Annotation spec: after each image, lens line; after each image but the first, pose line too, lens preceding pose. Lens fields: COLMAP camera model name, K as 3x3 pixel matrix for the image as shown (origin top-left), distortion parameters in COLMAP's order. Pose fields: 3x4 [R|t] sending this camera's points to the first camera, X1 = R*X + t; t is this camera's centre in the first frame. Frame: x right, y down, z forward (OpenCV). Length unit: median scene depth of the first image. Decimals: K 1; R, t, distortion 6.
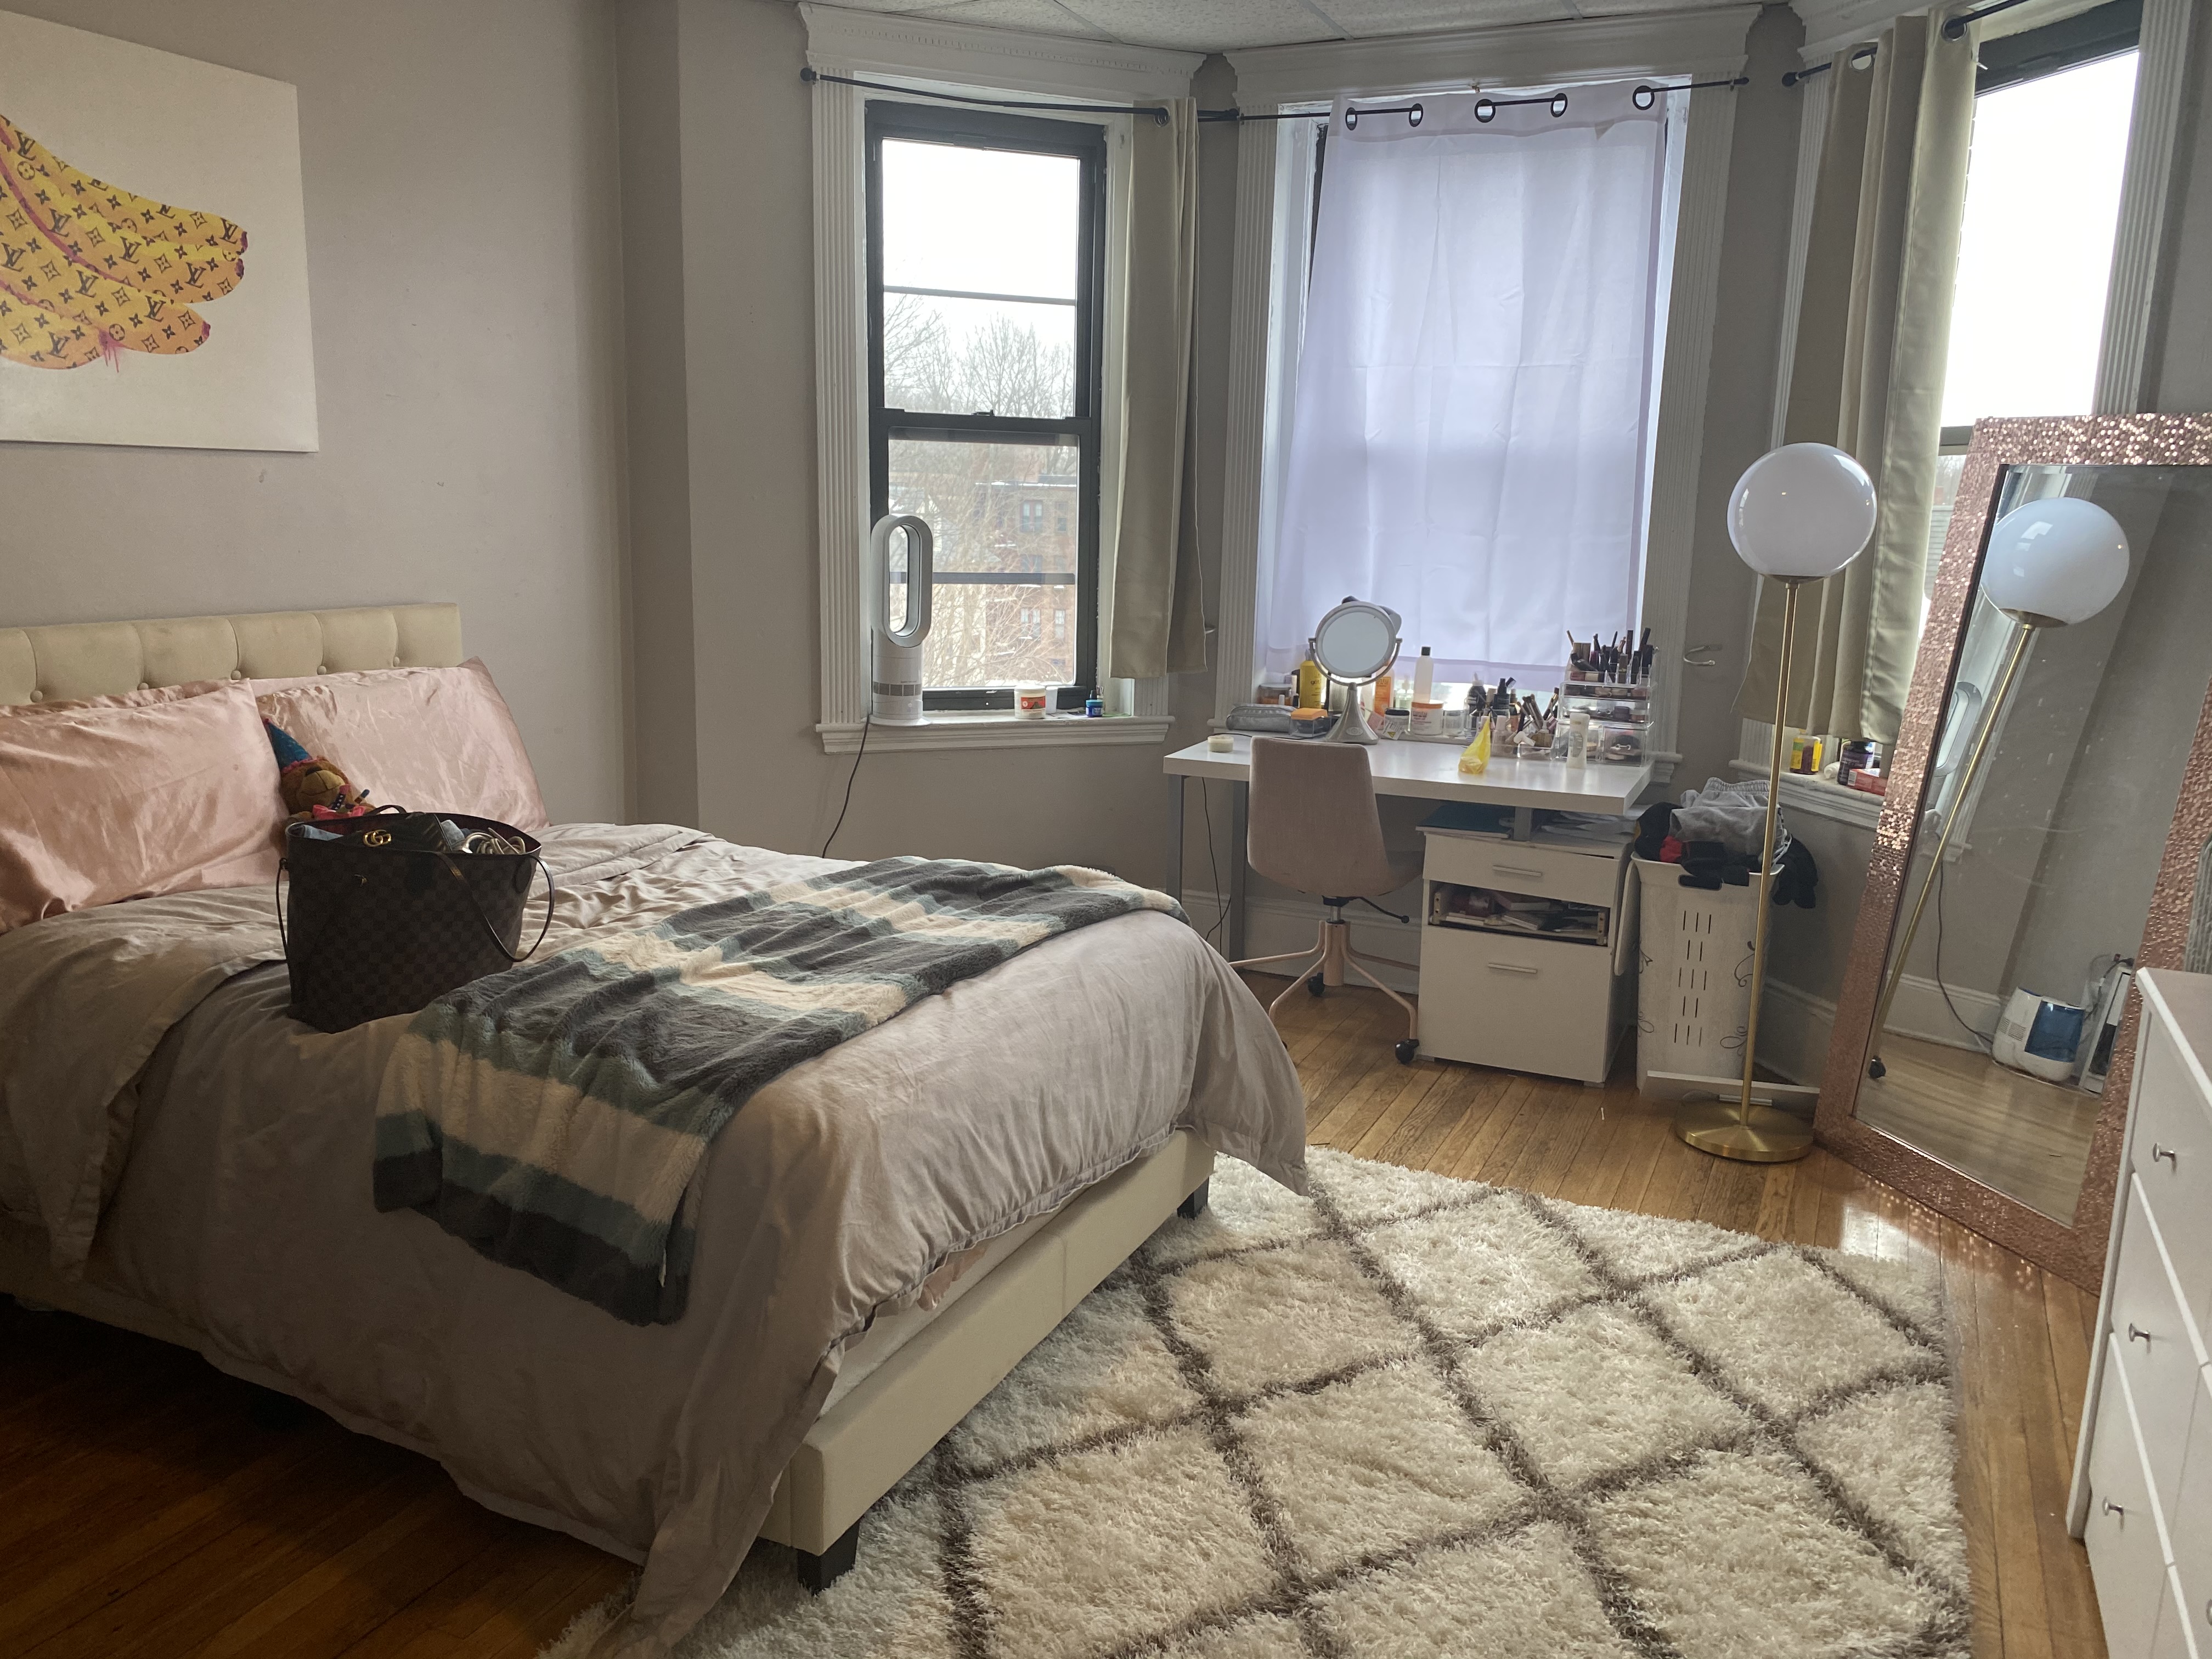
lens RADIAL K [[1679.9, 0, 1113.3], [0, 1679.9, 808.6], [0, 0, 1]] dist [0.094242, -0.109809]
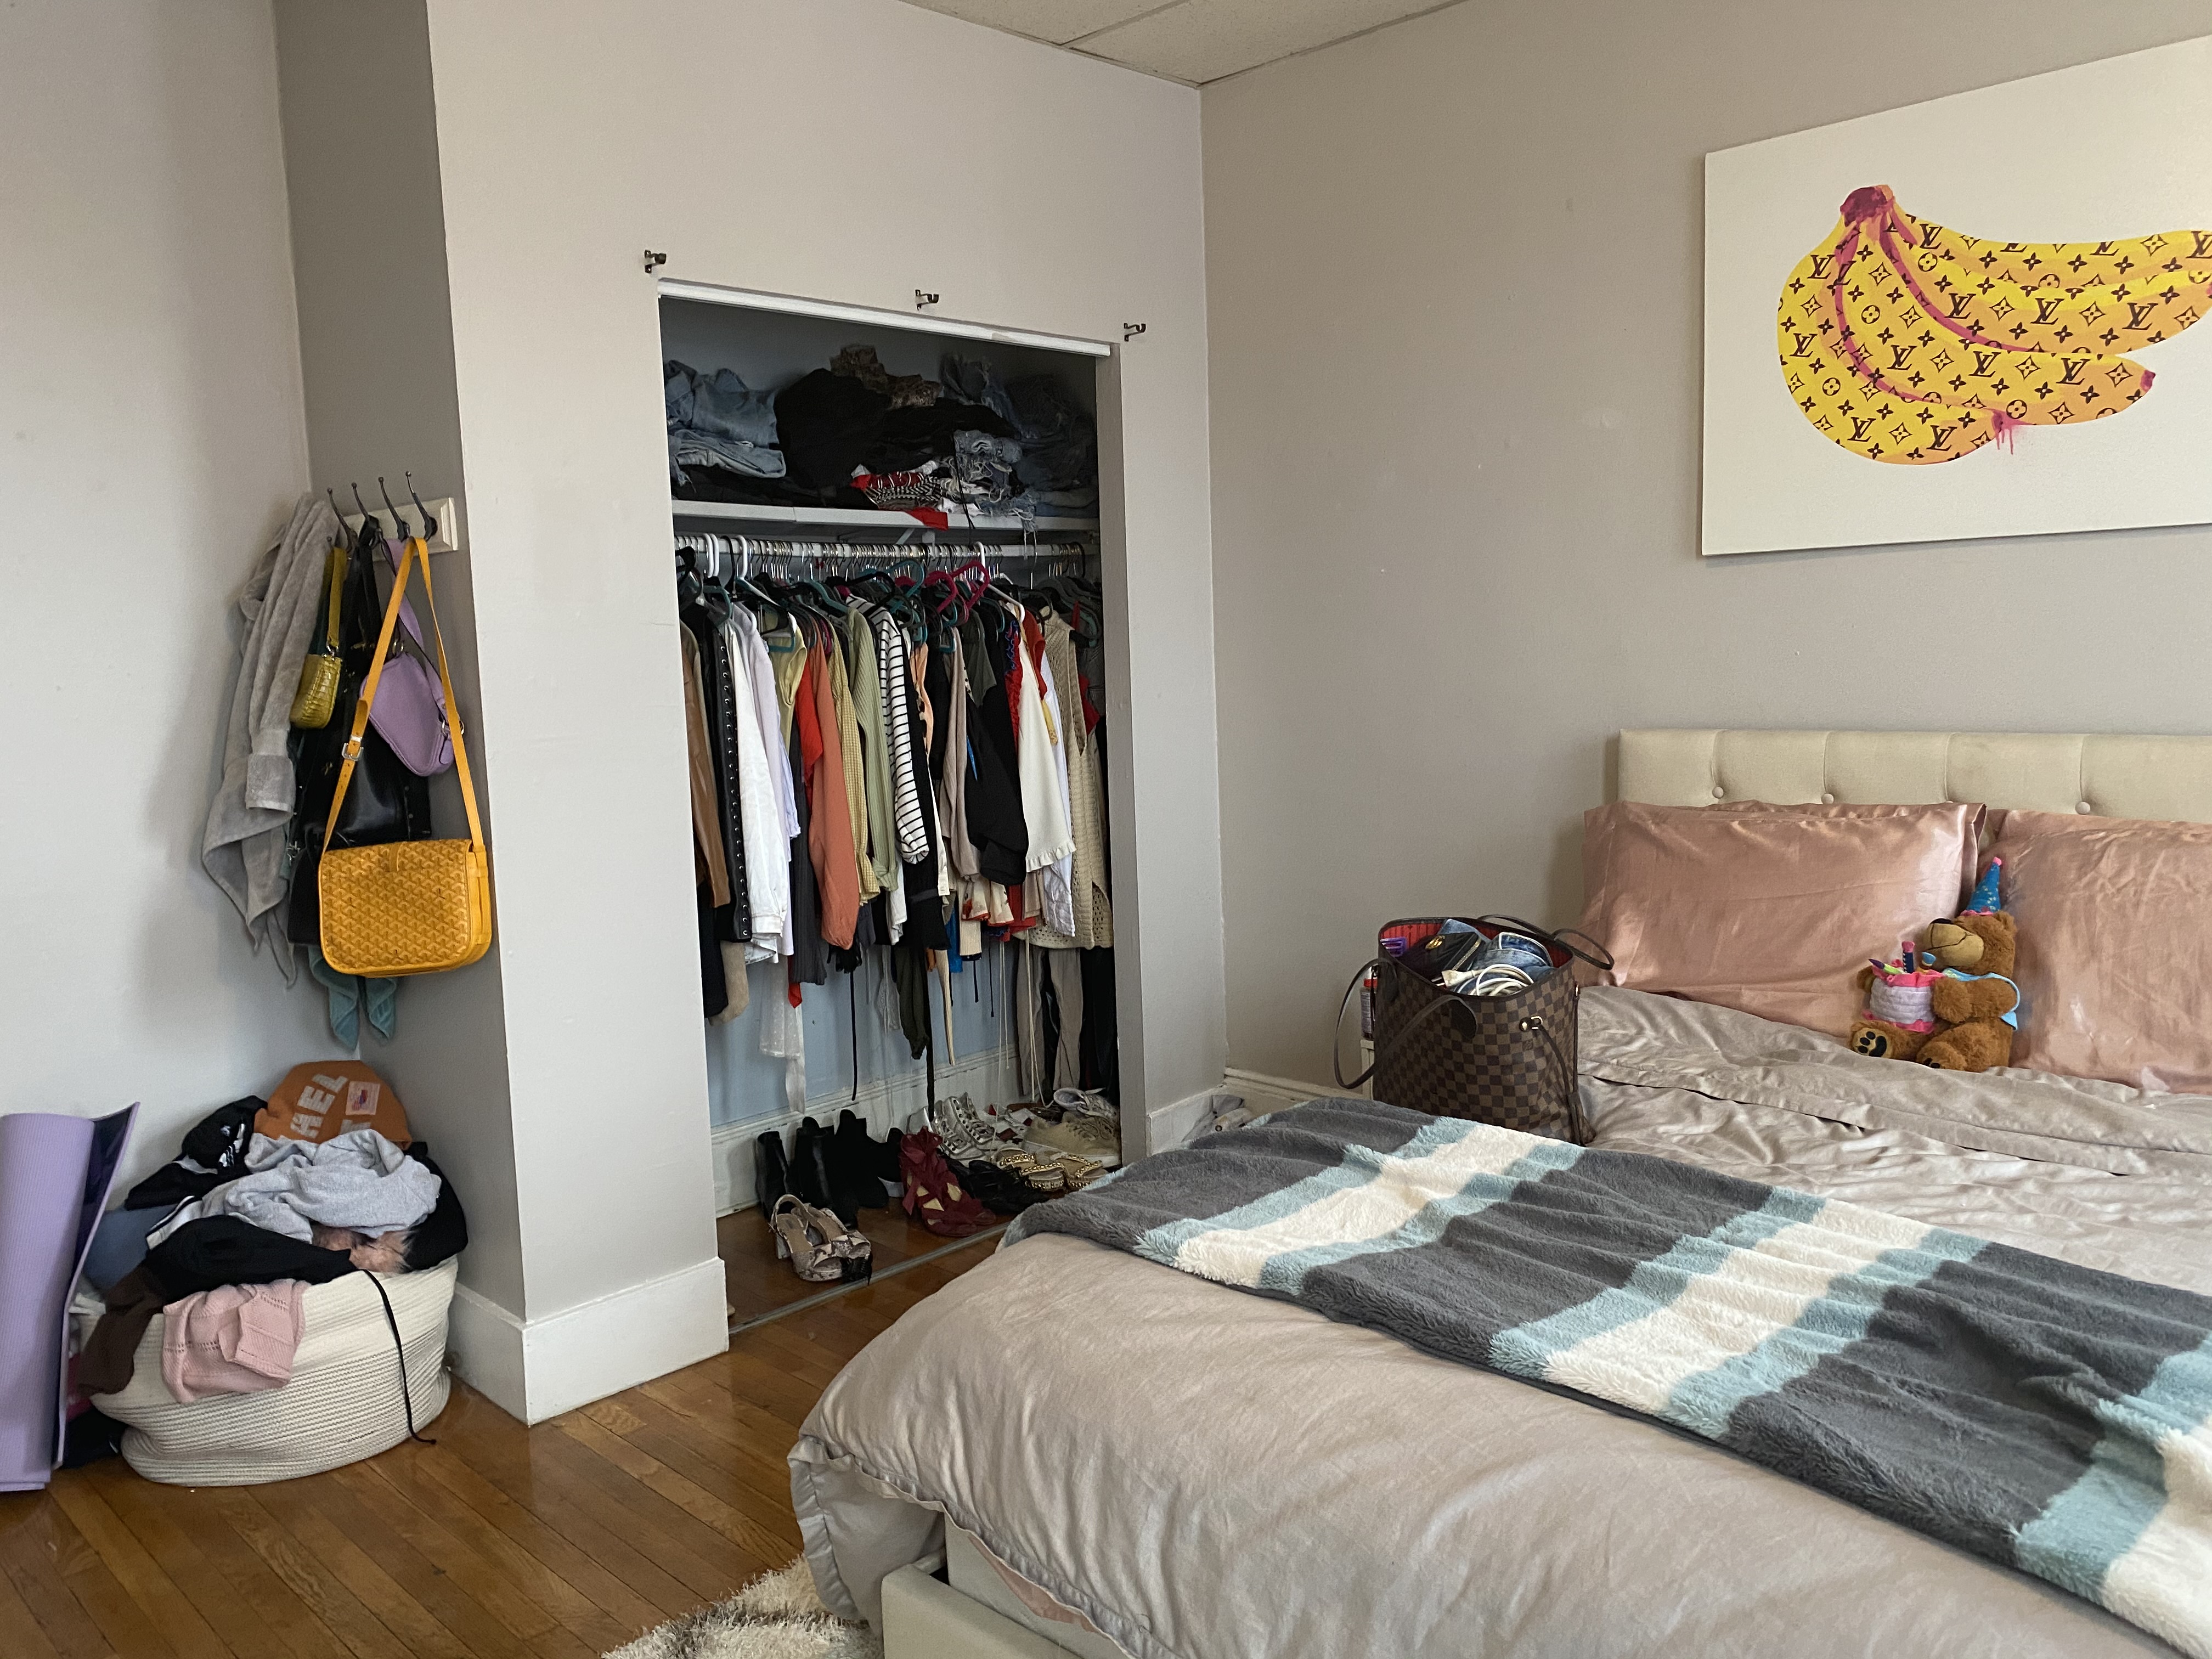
lens RADIAL K [[1679.9, 0, 1113.3], [0, 1679.9, 808.6], [0, 0, 1]] dist [0.094242, -0.109809]
pose [[-0.341068, 0.080450, -0.936590, 0.426970], [-0.142258, 0.980439, 0.136021, -0.130837], [0.929212, 0.179630, -0.322951, 0.898034]]
